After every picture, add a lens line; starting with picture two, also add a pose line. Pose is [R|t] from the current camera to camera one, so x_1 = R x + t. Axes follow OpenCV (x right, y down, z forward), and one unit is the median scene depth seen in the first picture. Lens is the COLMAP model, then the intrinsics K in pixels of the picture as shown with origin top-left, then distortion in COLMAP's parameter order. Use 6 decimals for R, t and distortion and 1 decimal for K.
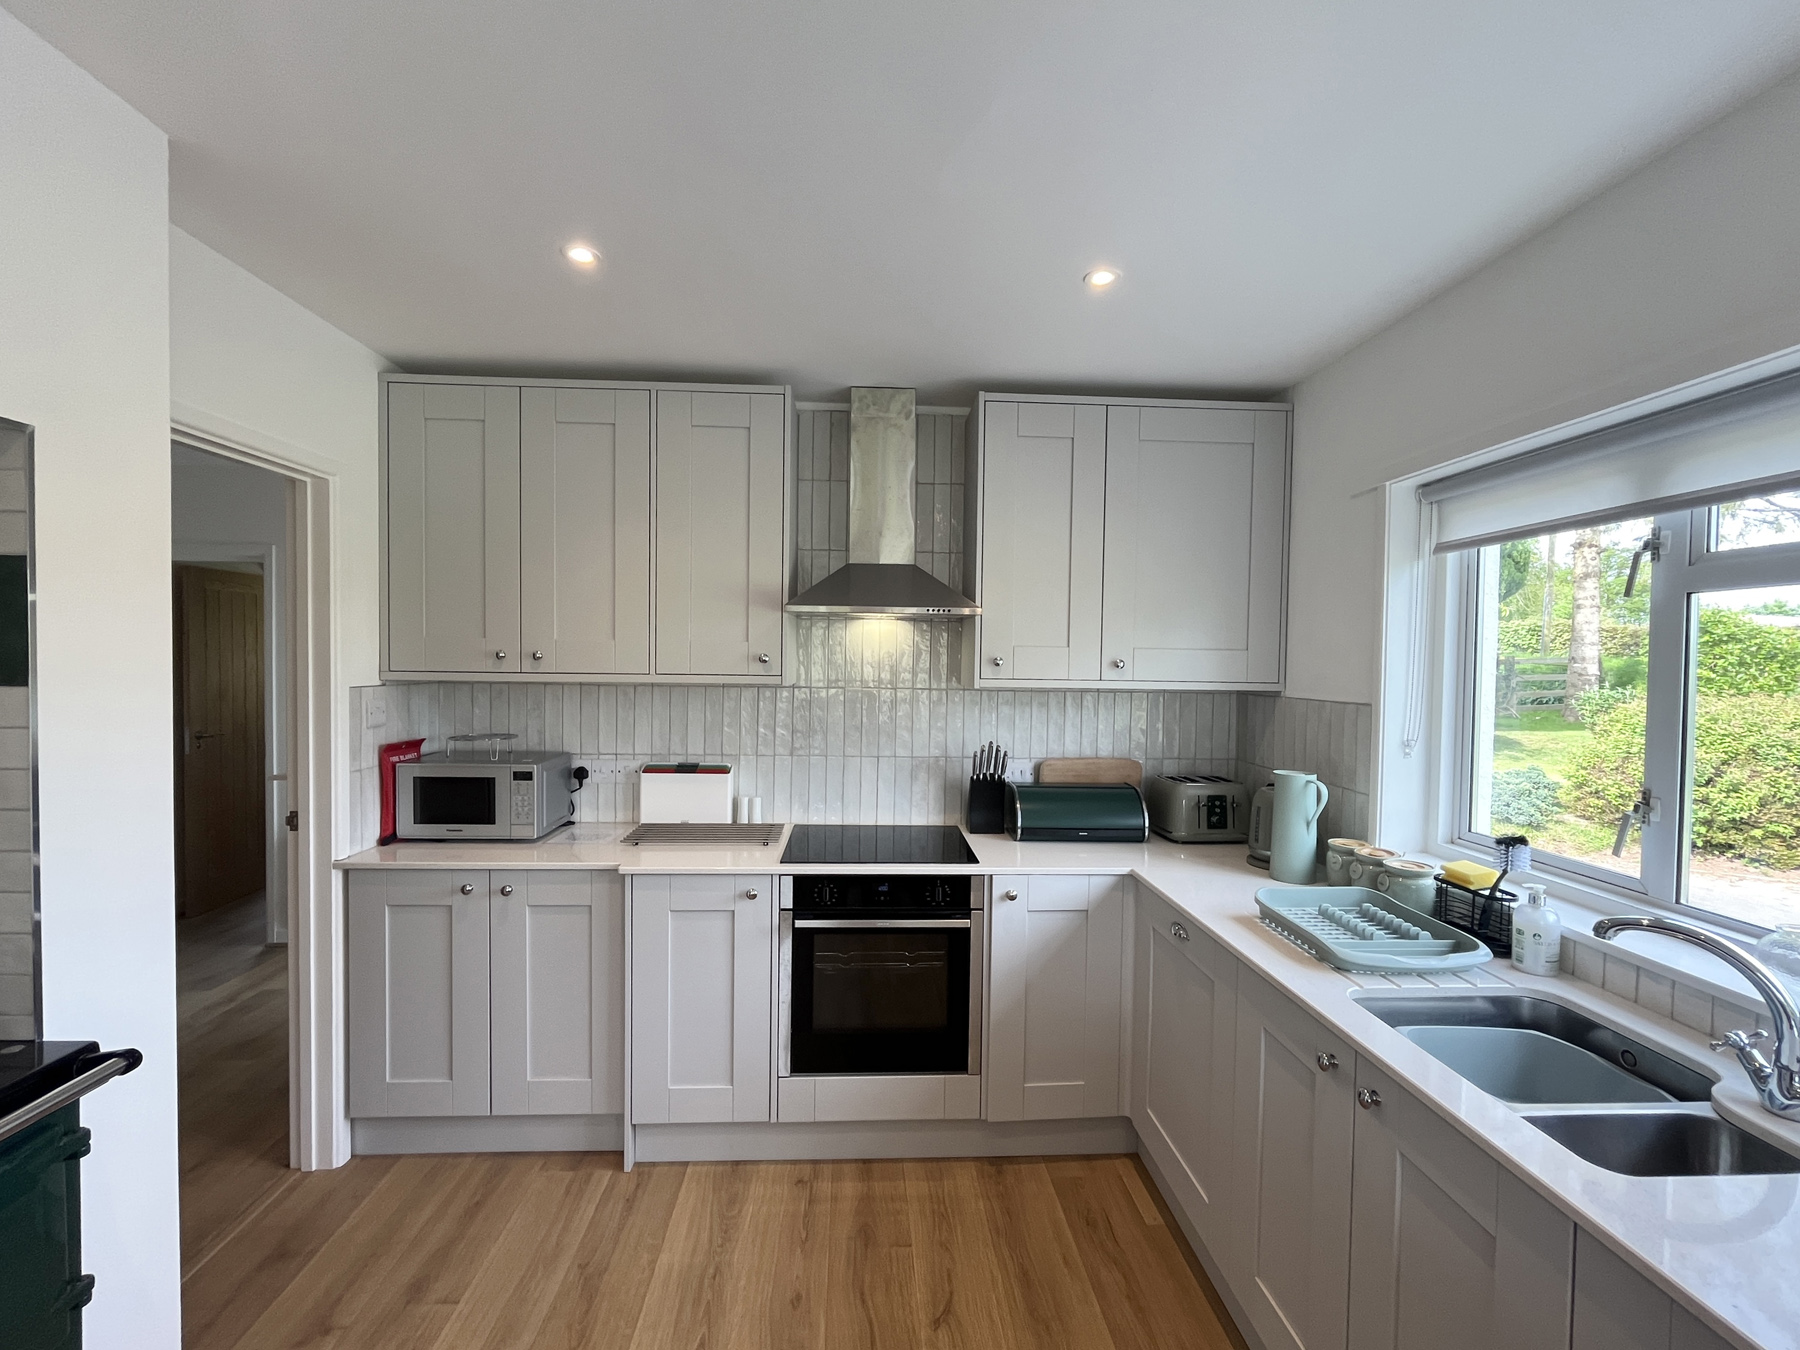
lens RADIAL K [[788.9, 0, 902.3], [0, 788.9, 677.1], [0, 0, 1]] dist [0.000762, 0.000340]
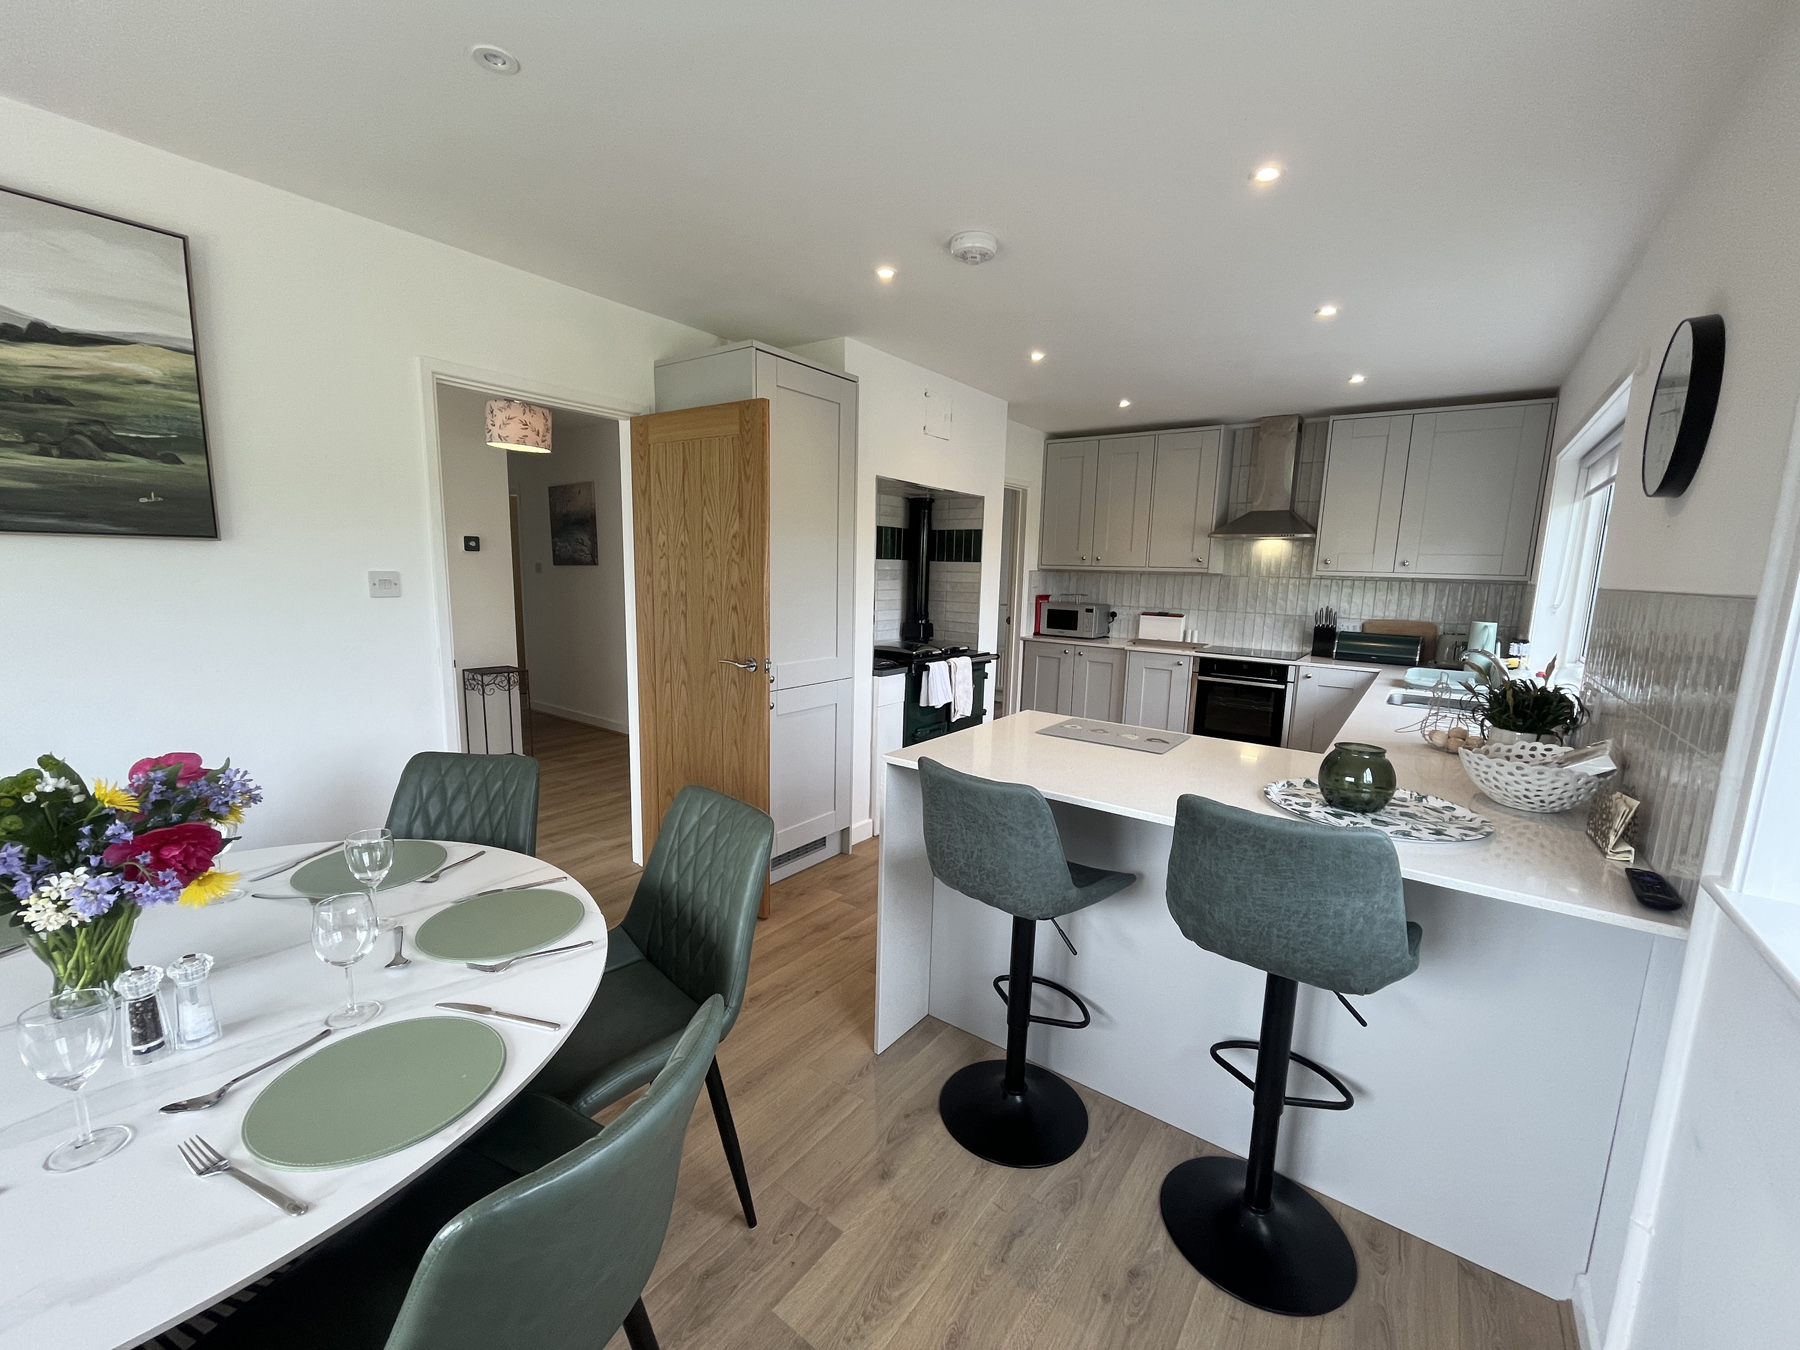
lens RADIAL K [[738.0, 0, 897.5], [0, 738.0, 681.9], [0, 0, 1]] dist [-0.001091, -0.000217]
pose [[0.770085, 0.105757, -0.629114, 0.471576], [-0.028953, 0.990941, 0.131142, 0.063492], [0.637284, -0.082776, 0.766170, -1.037490]]
